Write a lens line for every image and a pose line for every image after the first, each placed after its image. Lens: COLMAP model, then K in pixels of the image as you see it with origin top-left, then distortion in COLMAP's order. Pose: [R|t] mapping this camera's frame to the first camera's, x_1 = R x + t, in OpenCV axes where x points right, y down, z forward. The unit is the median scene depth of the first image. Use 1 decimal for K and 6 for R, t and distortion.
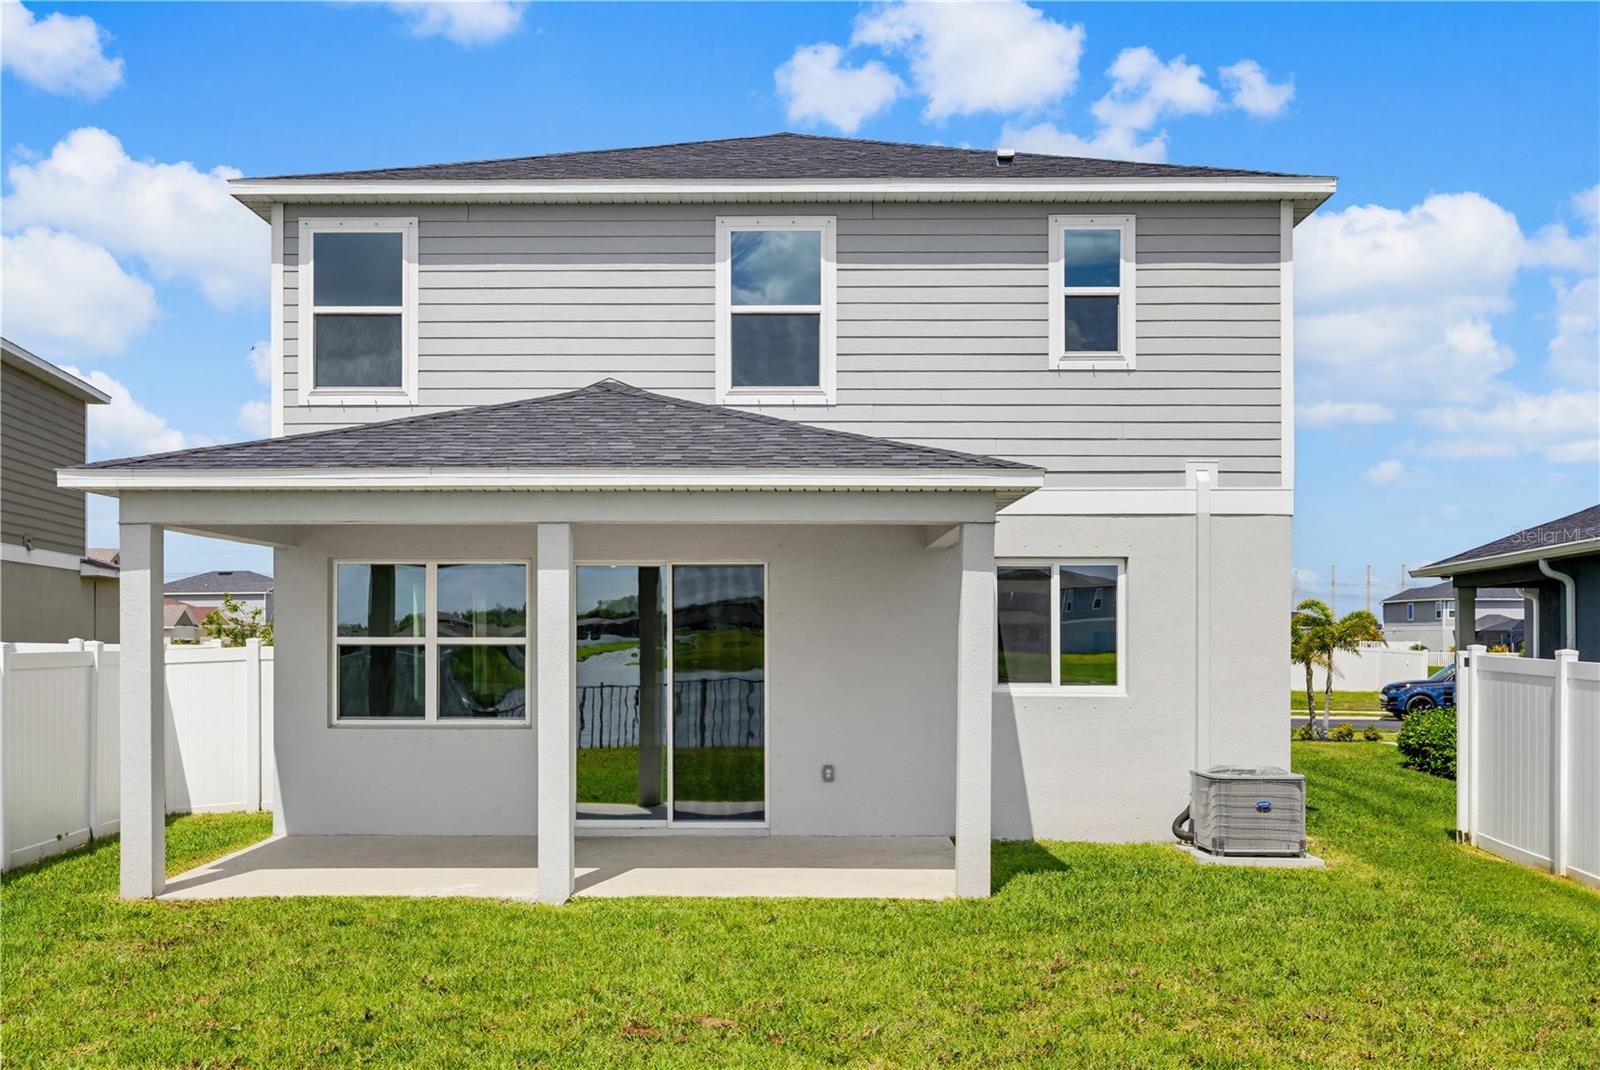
lens RADIAL K [[1528.1, 0, 796.8], [0, 1528.1, 631.9], [0, 0, 1]] dist [-0.007759, -0.000733]
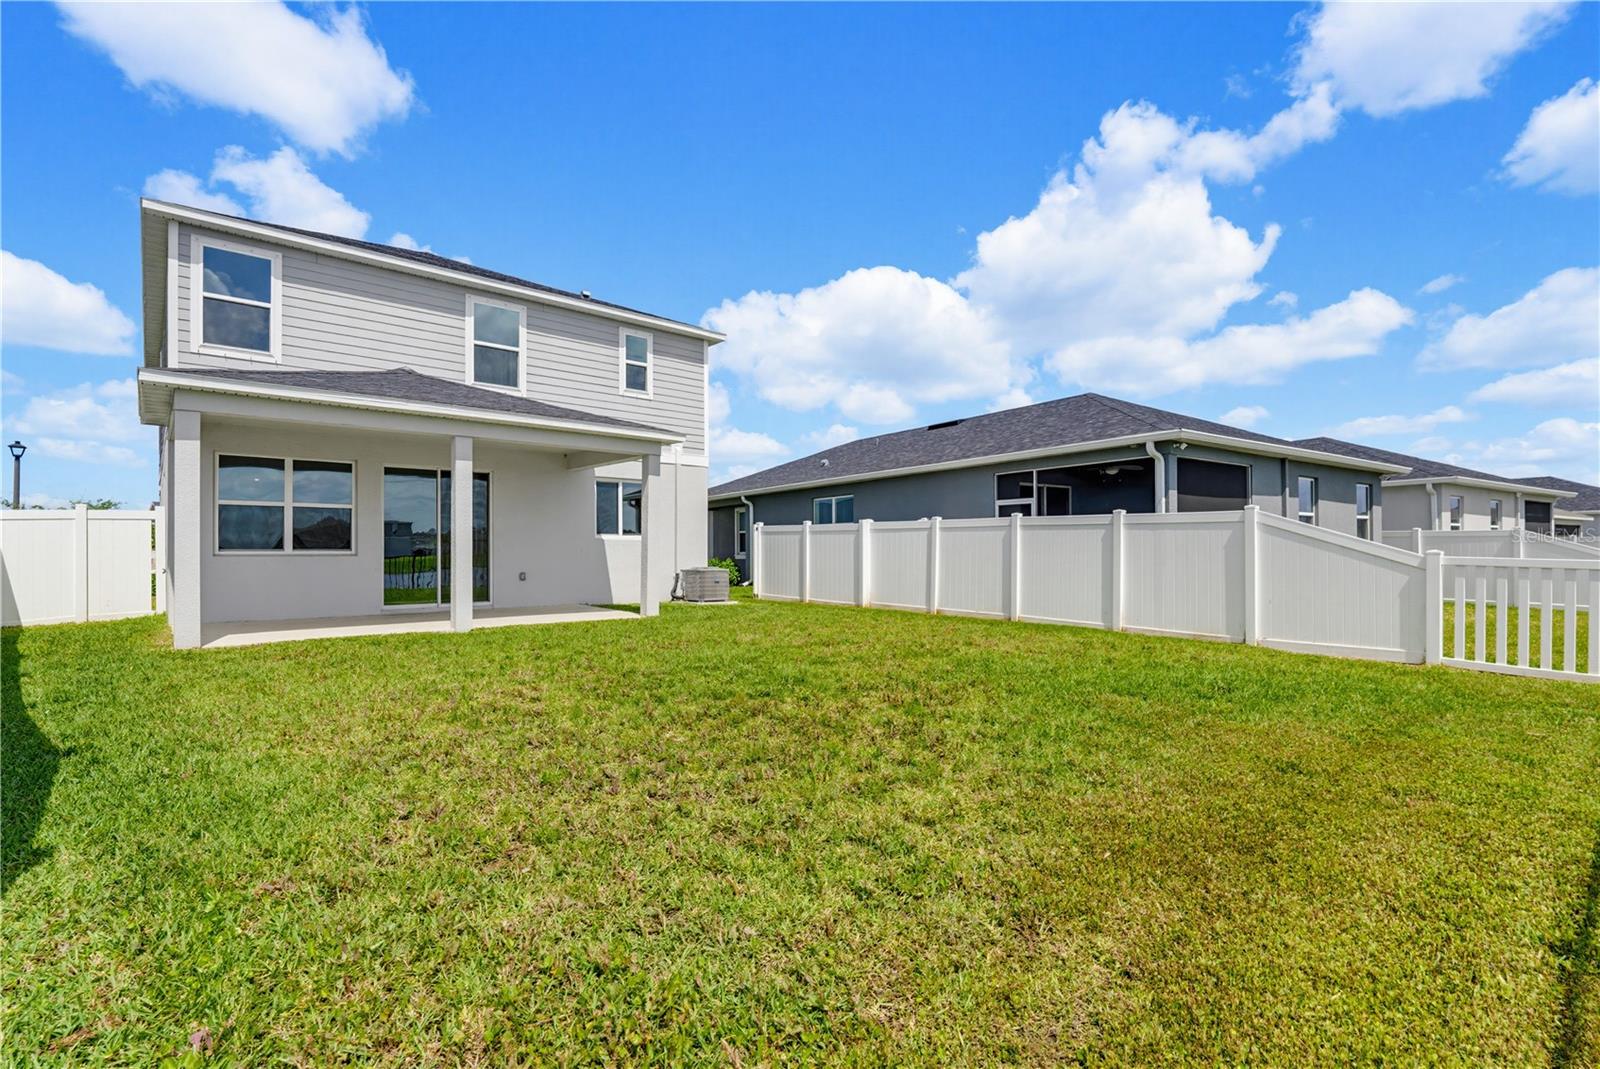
lens RADIAL K [[750.8, 0, 805.9], [0, 750.8, 552.7], [0, 0, 1]] dist [0.001205, 0.000218]
pose [[0.735034, -0.004905, 0.678013, -0.386523], [0.003570, 0.999988, 0.003364, 0.059010], [-0.678021, -0.000053, 0.735042, -0.004245]]
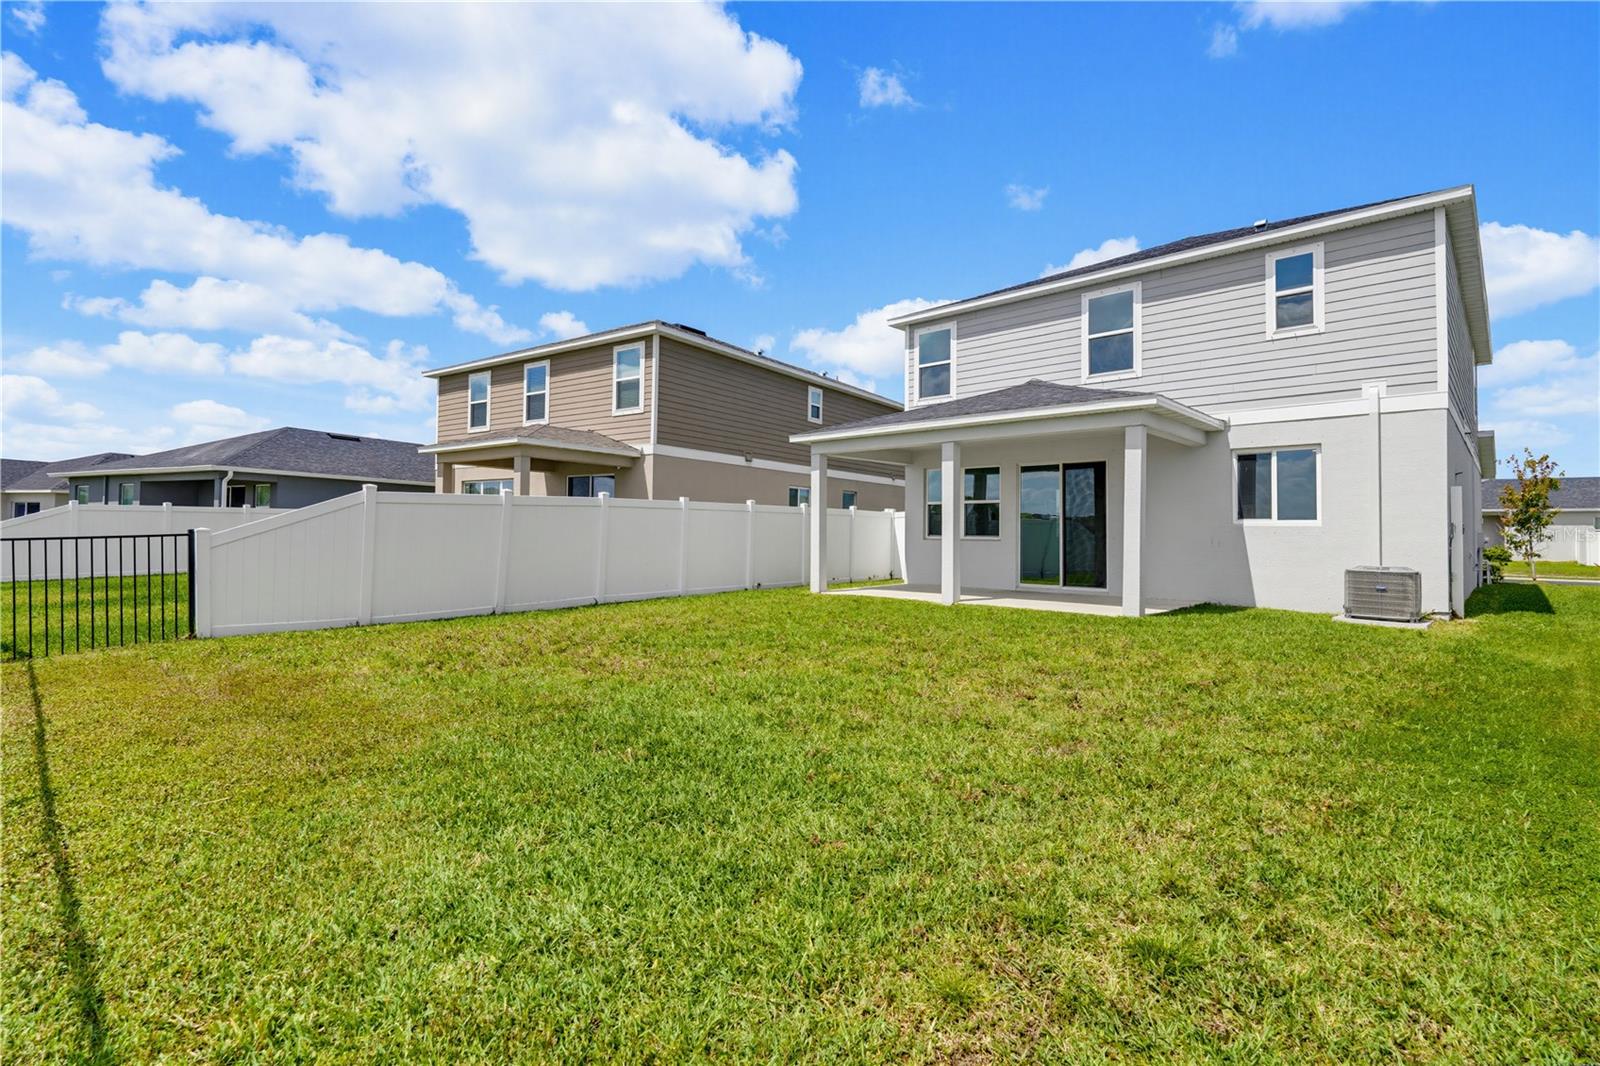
lens RADIAL K [[774.4, 0, 800.0], [0, 774.4, 533.0], [0, 0, 1]] dist [-0.000295, 0.000128]
pose [[0.724916, 0.003922, -0.688826, 0.392503], [-0.010726, 0.999927, -0.005595, 0.061537], [0.688753, 0.011444, 0.724906, -0.017629]]
